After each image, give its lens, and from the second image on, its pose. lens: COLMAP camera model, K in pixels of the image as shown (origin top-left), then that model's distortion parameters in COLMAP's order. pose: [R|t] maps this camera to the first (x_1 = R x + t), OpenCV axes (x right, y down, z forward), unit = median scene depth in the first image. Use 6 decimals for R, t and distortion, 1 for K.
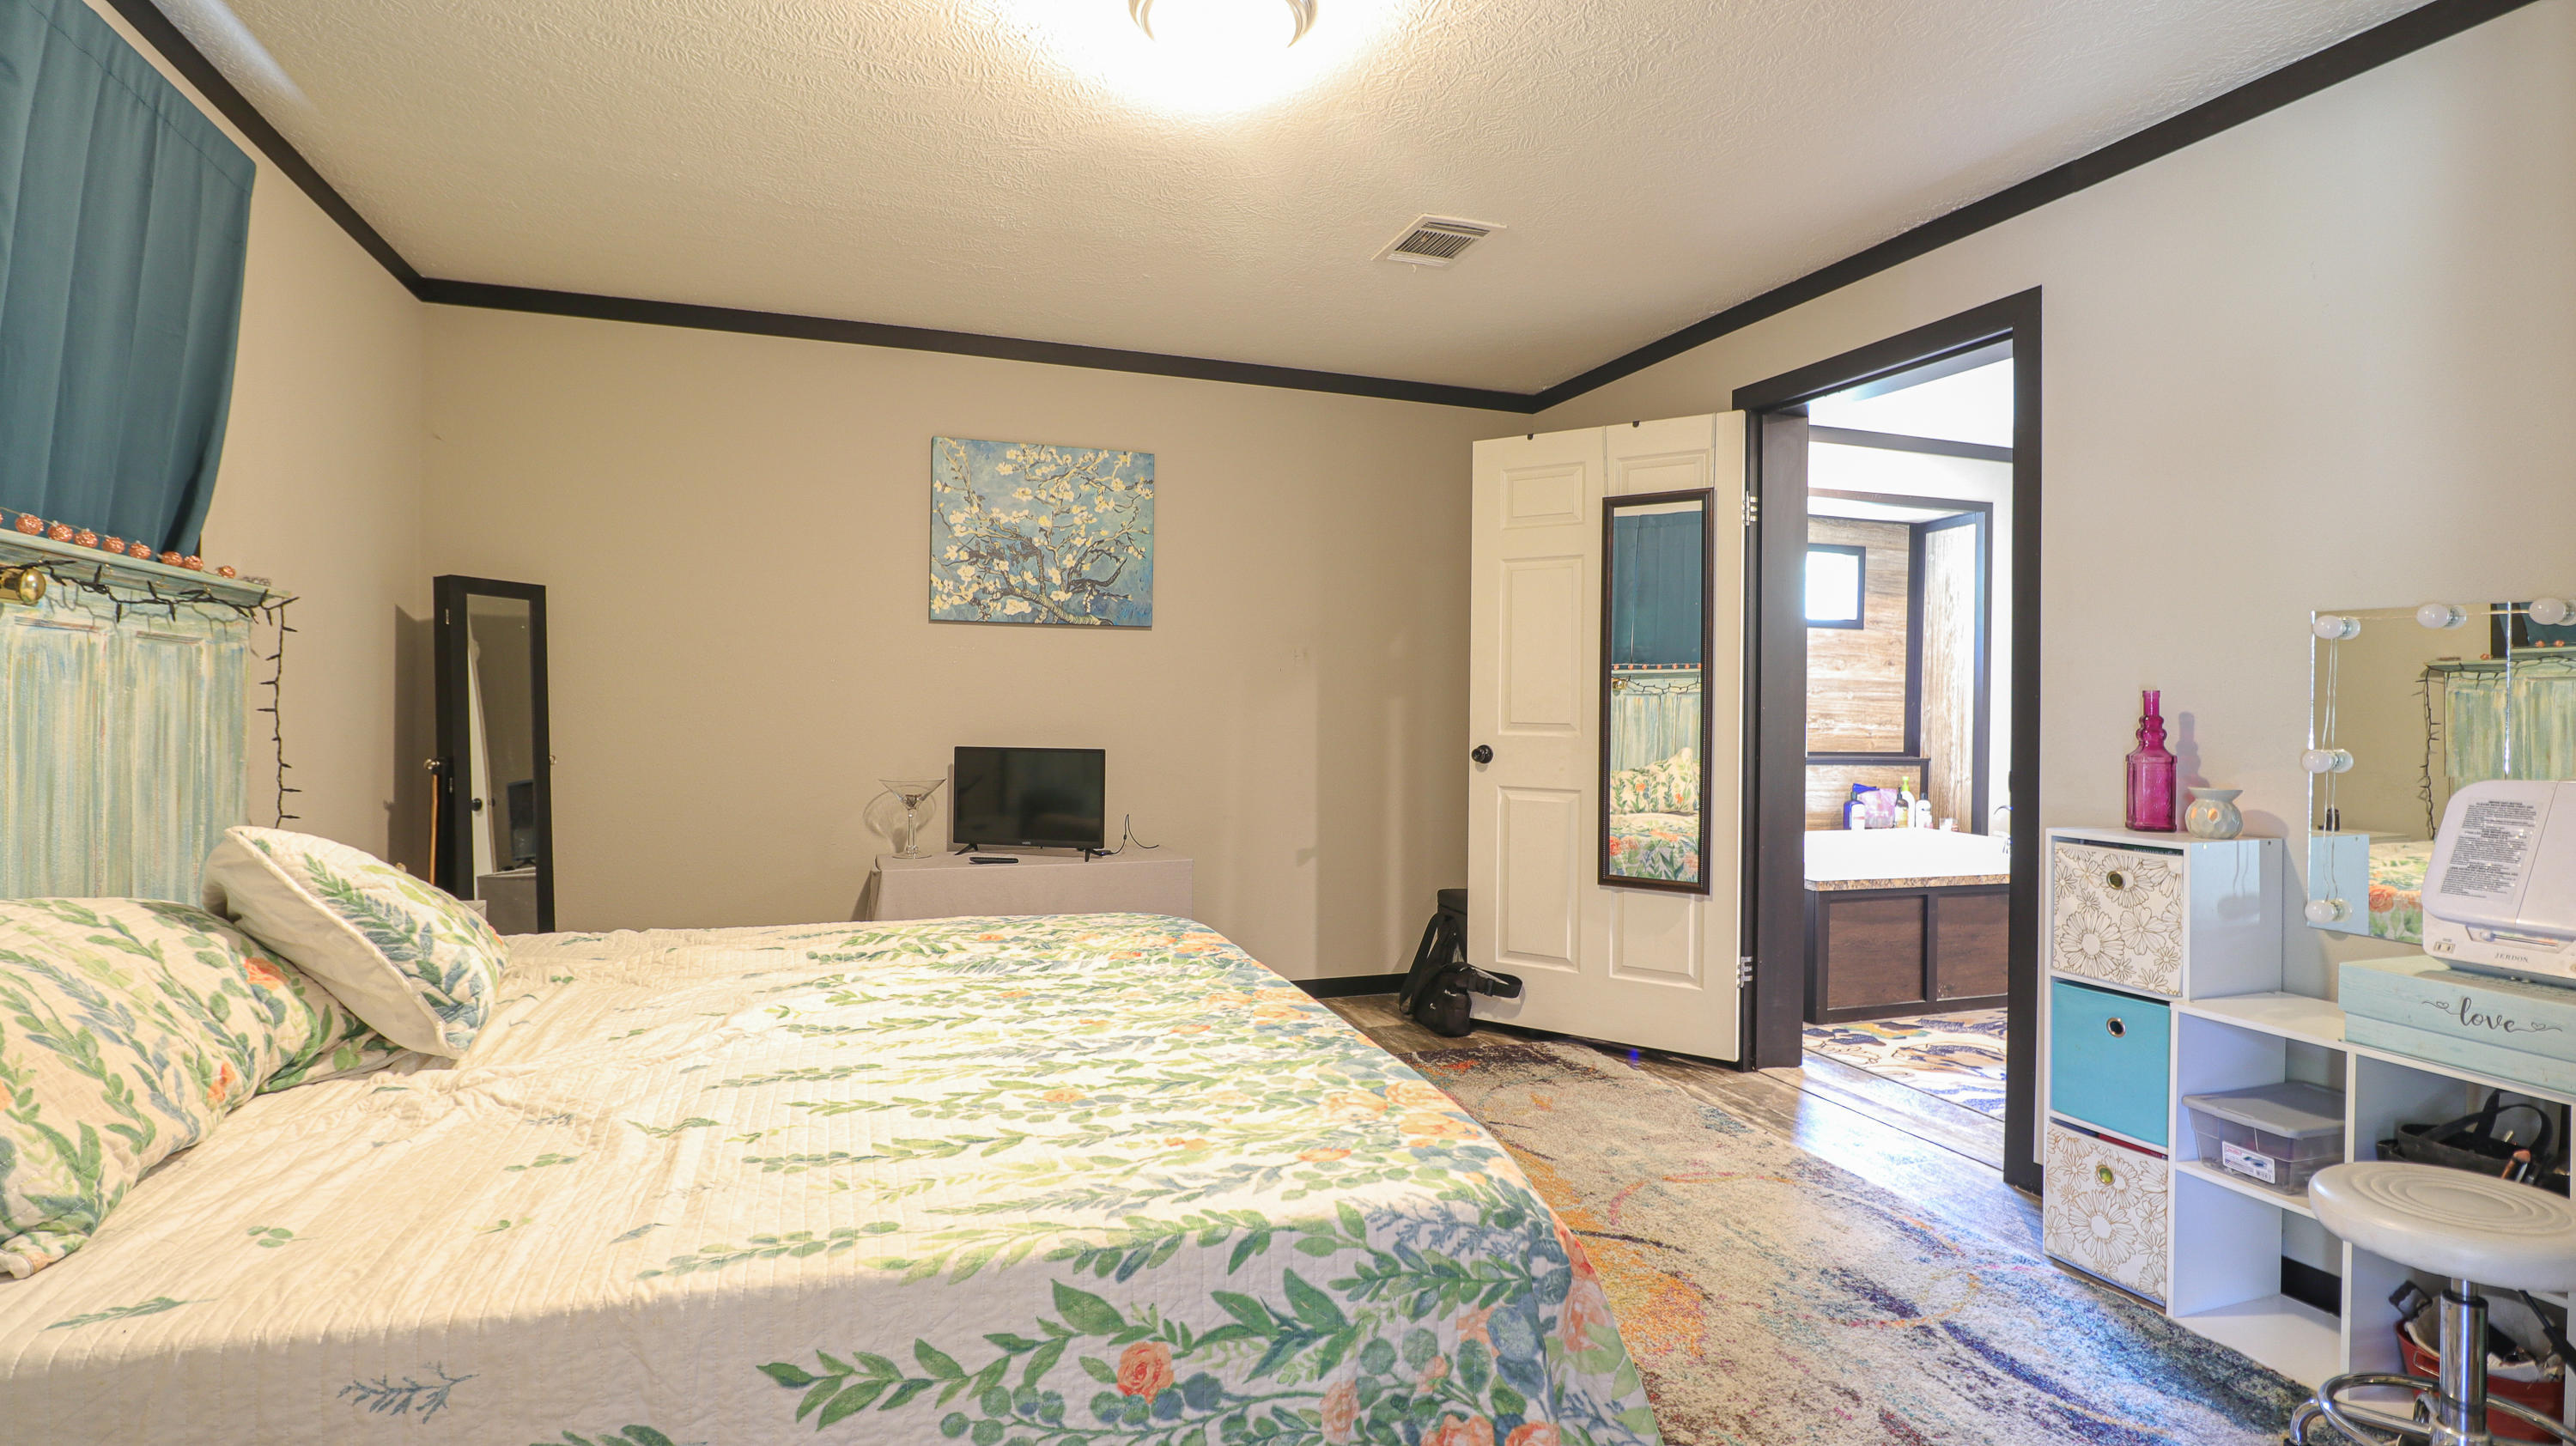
lens RADIAL K [[1192.6, 0, 1281.1], [0, 1192.6, 717.6], [0, 0, 1]] dist [-0.013568, -0.001722]
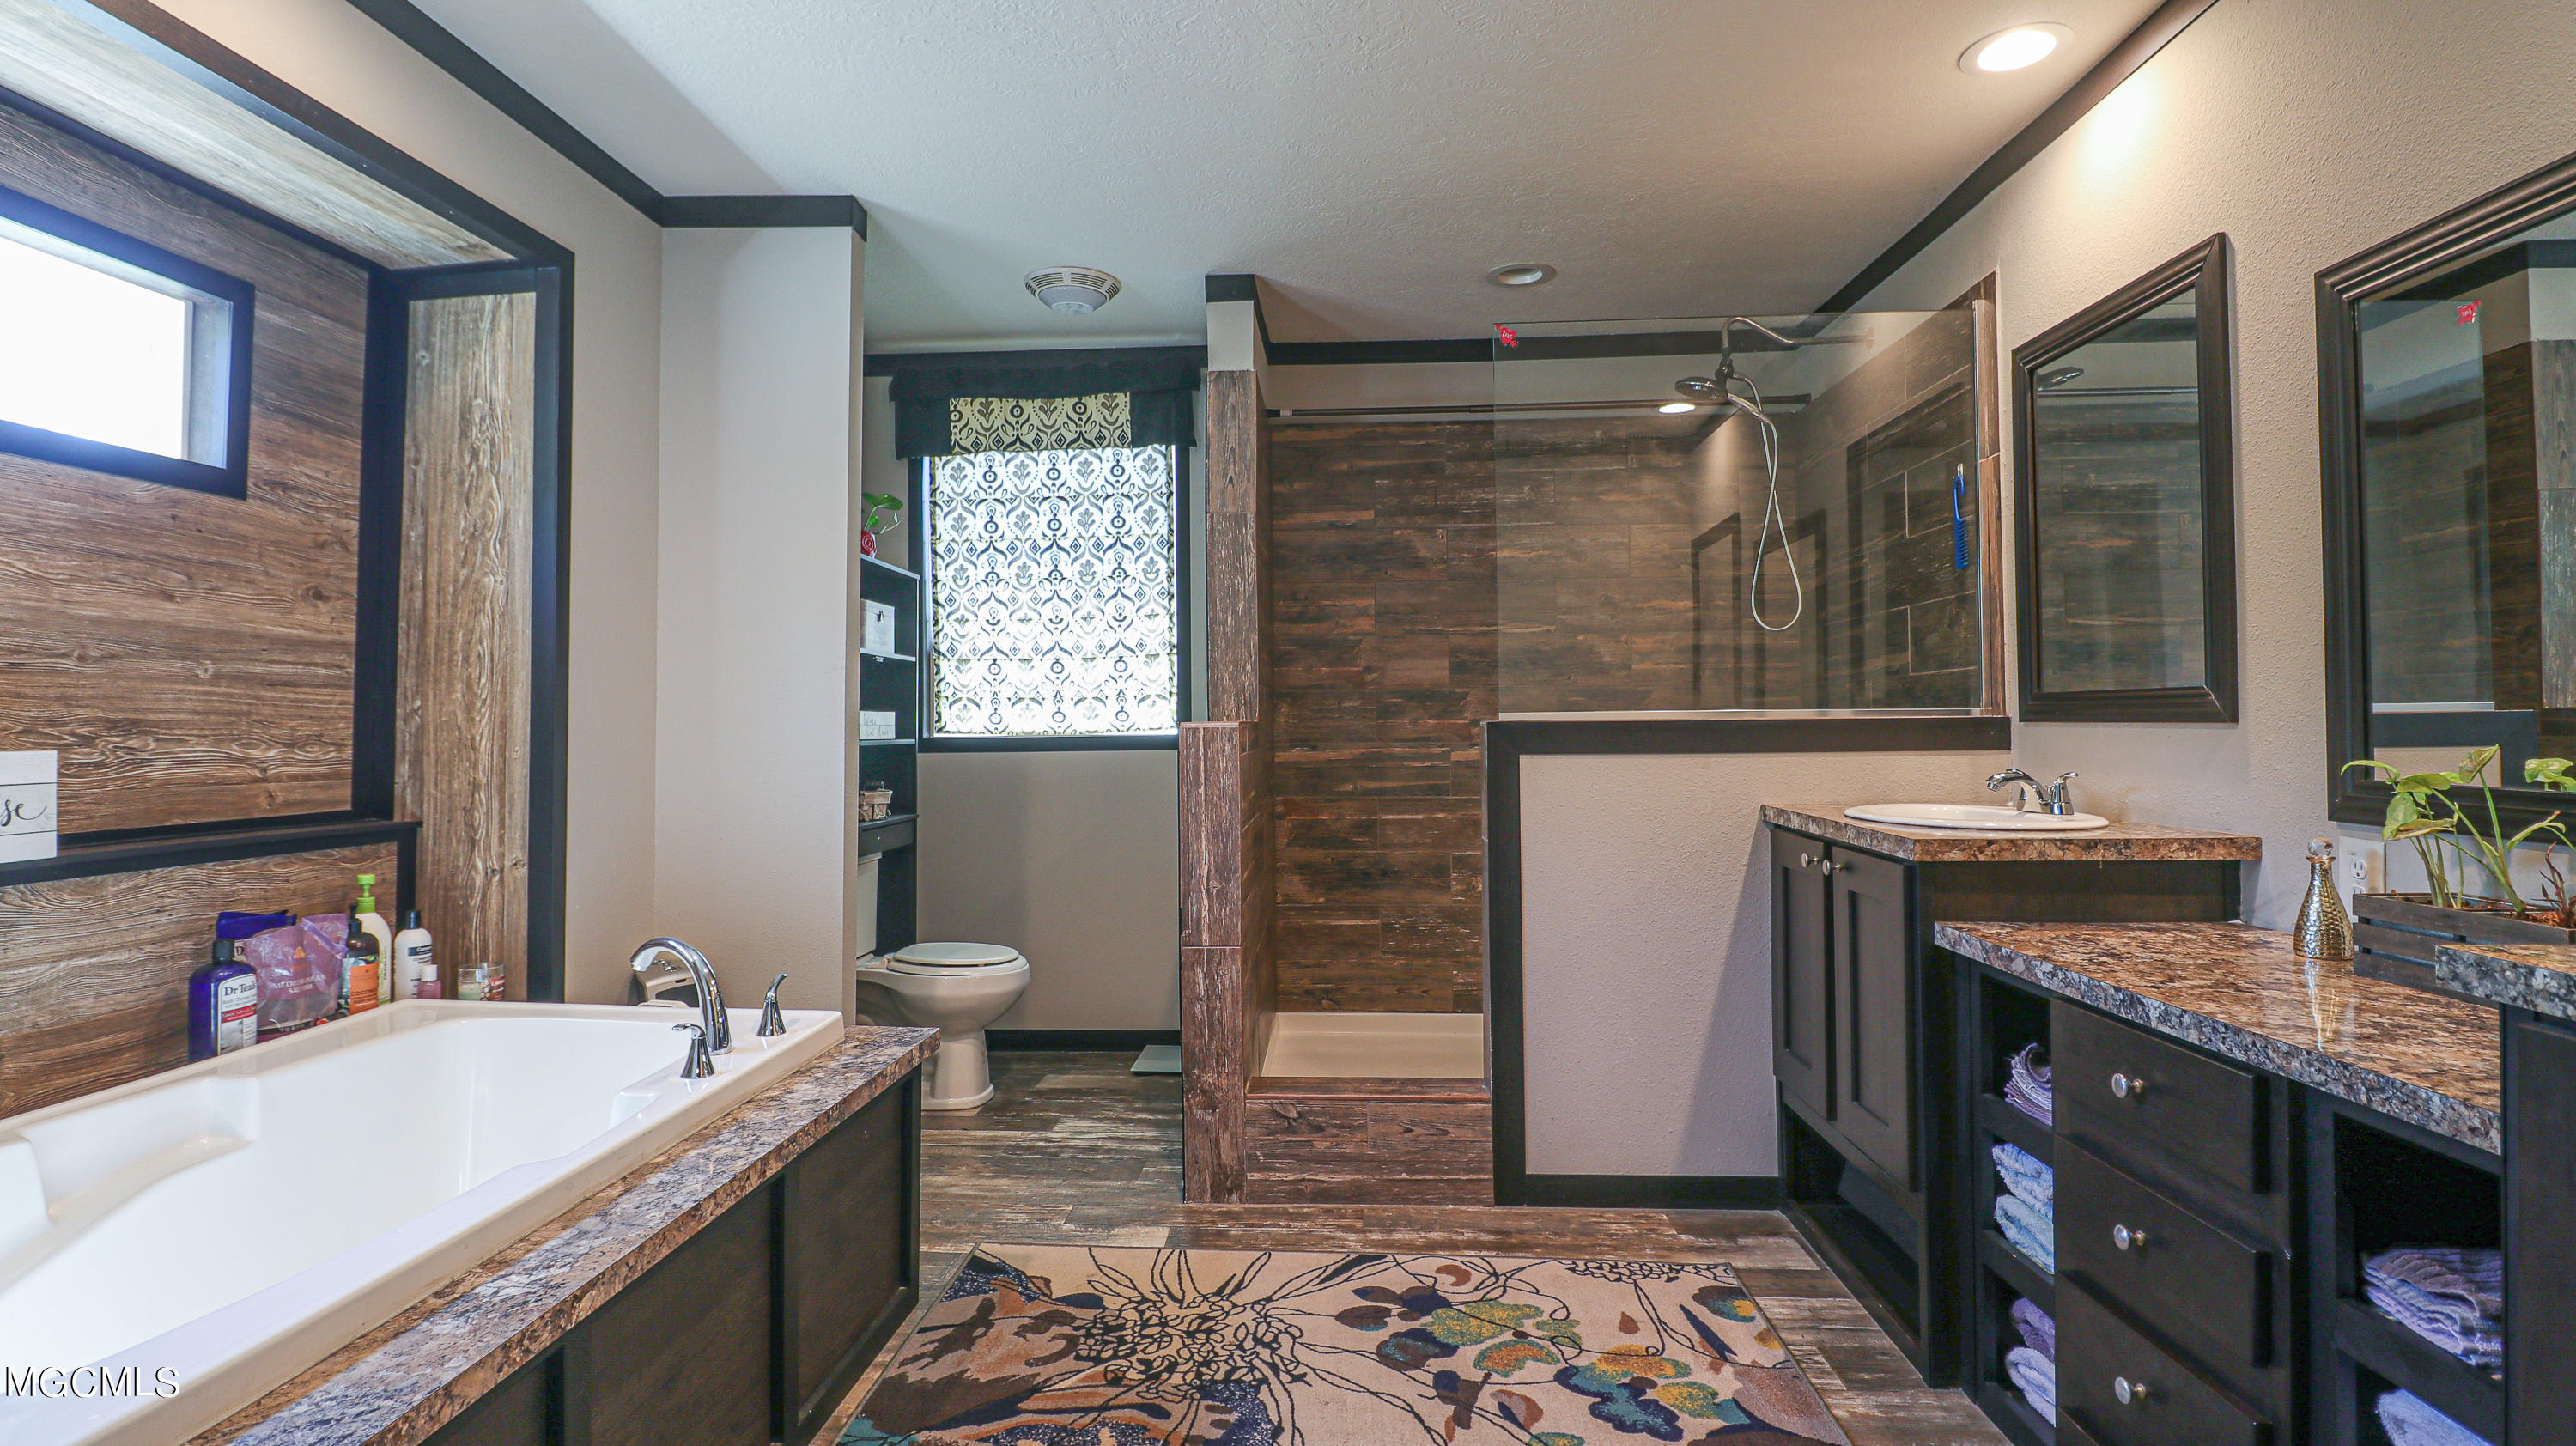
lens RADIAL K [[1302.3, 0, 1281.0], [0, 1302.3, 705.7], [0, 0, 1]] dist [-0.001599, -0.000368]
pose [[0.393060, 0.004134, 0.919504, 0.238278], [0.002737, 0.999980, -0.005666, -0.004489], [-0.919509, 0.004744, 0.393041, 0.533695]]
